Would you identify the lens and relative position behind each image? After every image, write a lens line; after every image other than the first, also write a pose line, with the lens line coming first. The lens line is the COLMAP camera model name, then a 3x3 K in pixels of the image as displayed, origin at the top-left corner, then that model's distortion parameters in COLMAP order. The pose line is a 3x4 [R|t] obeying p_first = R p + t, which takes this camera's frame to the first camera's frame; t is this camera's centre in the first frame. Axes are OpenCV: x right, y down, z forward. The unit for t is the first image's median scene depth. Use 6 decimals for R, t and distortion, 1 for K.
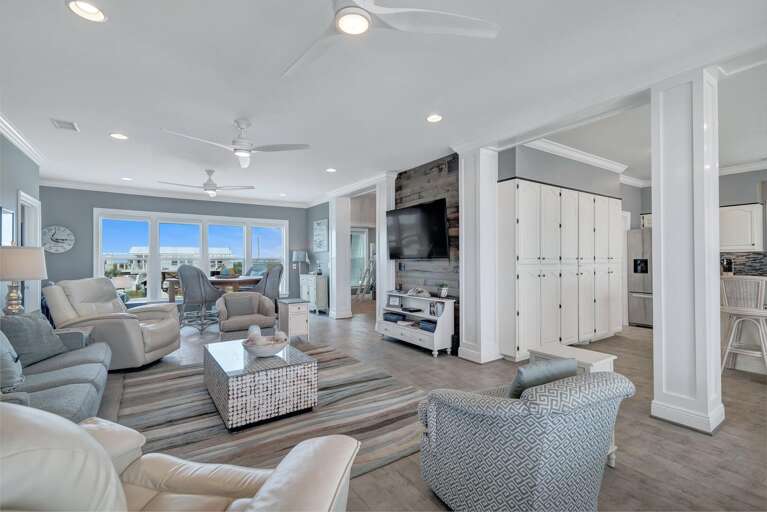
lens RADIAL K [[346.7, 0, 380.2], [0, 346.7, 255.9], [0, 0, 1]] dist [0.004394, 0.000288]
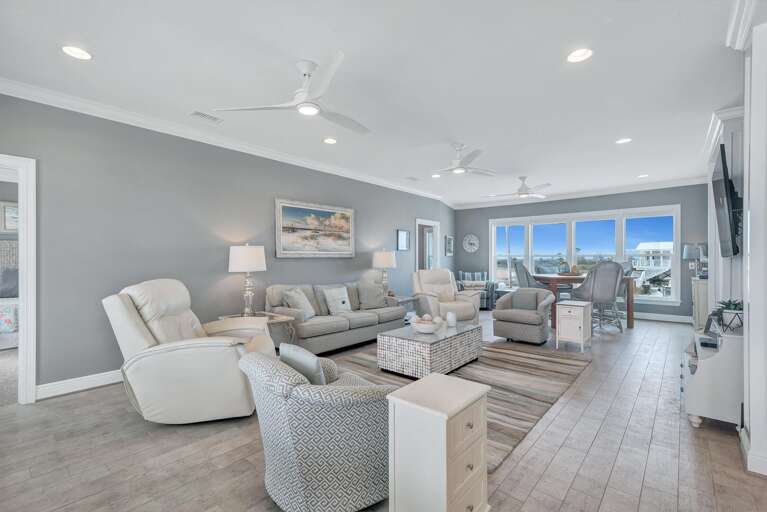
lens RADIAL K [[346.7, 0, 379.2], [0, 346.7, 258.5], [0, 0, 1]] dist [0.004394, 0.000288]
pose [[0.243453, 0.005002, -0.969900, 0.471318], [0.013027, 0.999880, 0.008427, 0.000002], [0.969825, -0.014687, 0.243359, 0.281531]]
